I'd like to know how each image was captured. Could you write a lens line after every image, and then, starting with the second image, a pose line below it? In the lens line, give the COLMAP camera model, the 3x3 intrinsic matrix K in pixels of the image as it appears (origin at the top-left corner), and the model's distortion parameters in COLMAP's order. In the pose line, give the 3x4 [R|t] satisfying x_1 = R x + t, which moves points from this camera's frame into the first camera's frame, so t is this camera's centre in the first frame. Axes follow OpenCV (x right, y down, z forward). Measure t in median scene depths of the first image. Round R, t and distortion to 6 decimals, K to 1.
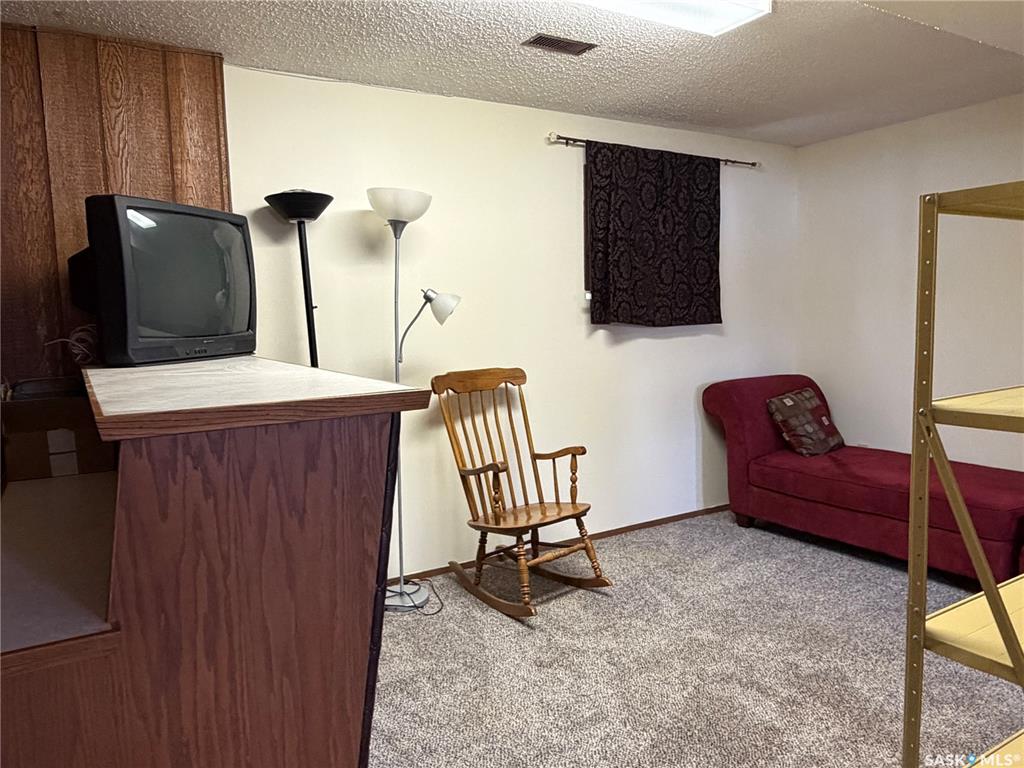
lens RADIAL K [[722.7, 0, 510.3], [0, 722.7, 380.9], [0, 0, 1]] dist [0.010251, -0.007708]
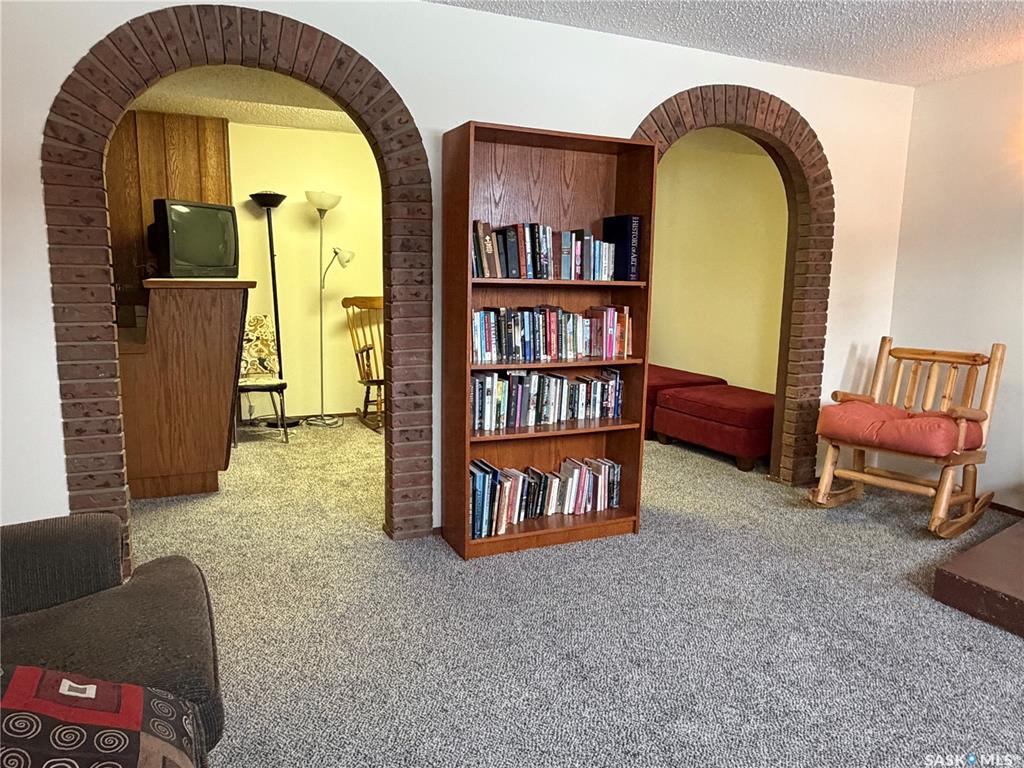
lens RADIAL K [[722.7, 0, 508.9], [0, 722.7, 383.2], [0, 0, 1]] dist [0.010251, -0.007708]
pose [[0.992273, 0.052411, -0.112459, 0.587624], [-0.046831, 0.997564, 0.051701, 0.106490], [0.114895, -0.046035, 0.992310, -0.835164]]
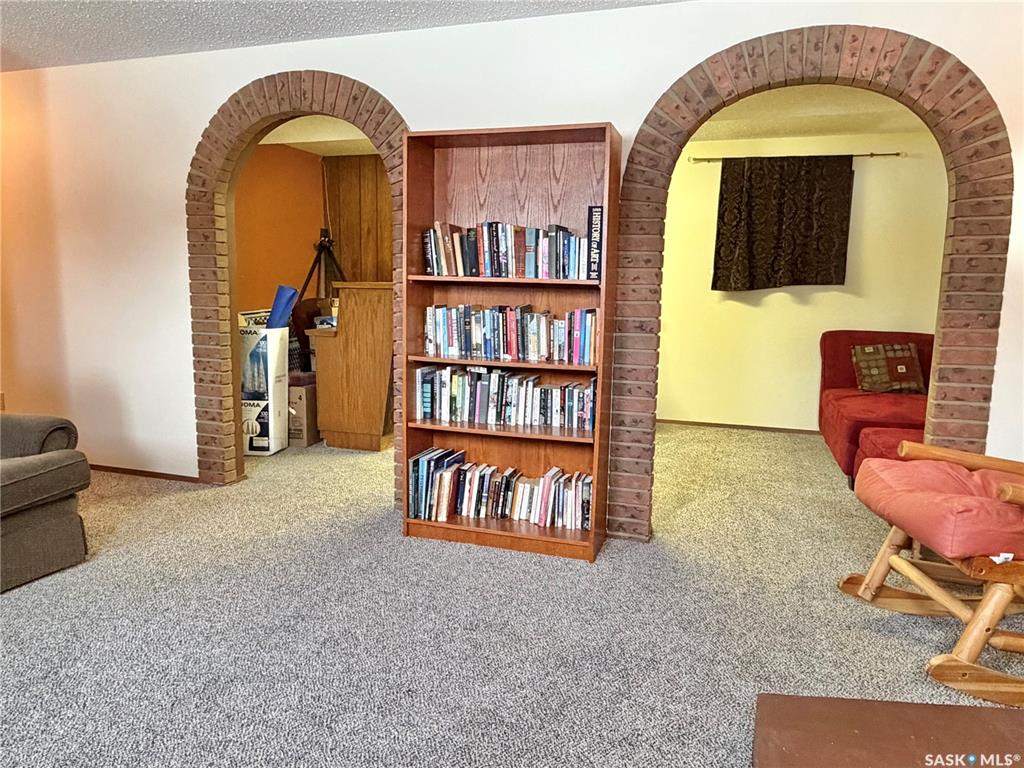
lens RADIAL K [[722.7, 0, 513.7], [0, 722.7, 381.2], [0, 0, 1]] dist [0.010251, -0.007708]
pose [[0.647526, 0.134850, -0.750017, 1.390870], [-0.106186, 0.990583, 0.086427, 0.060354], [0.754609, 0.023677, 0.655747, -0.414675]]
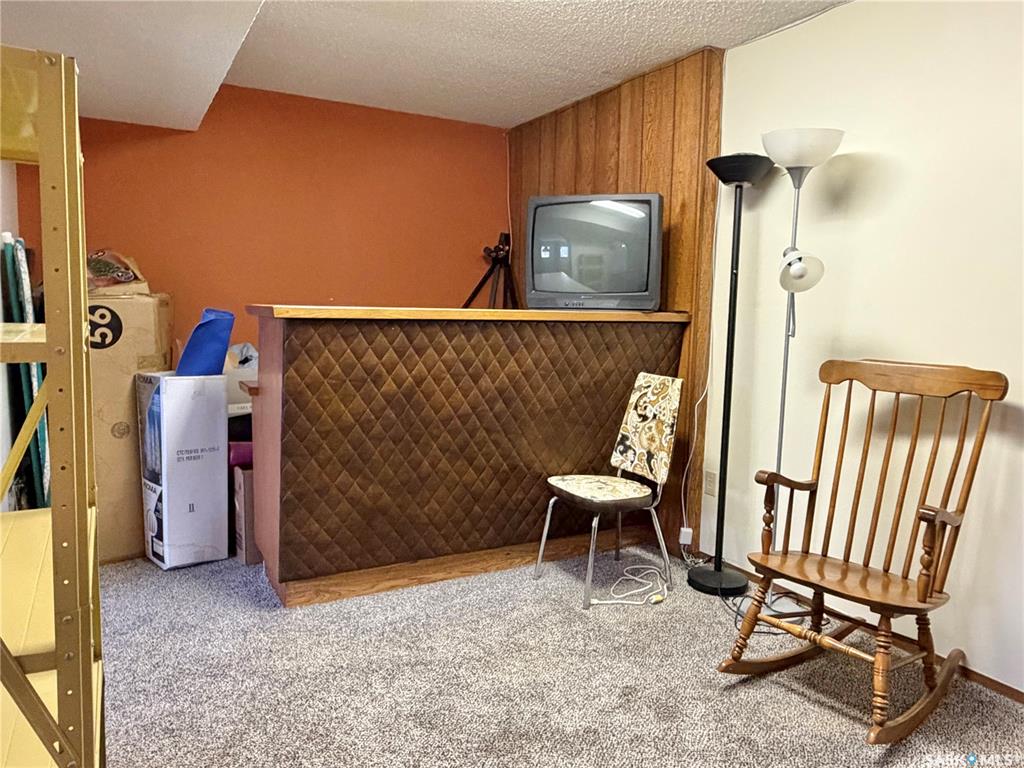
lens RADIAL K [[722.7, 0, 504.2], [0, 722.7, 387.7], [0, 0, 1]] dist [0.010251, -0.007708]
pose [[-0.029158, 0.133733, -0.990588, 0.798507], [-0.122351, 0.983080, 0.136321, -0.048314], [0.992058, 0.125174, -0.012302, 0.785145]]
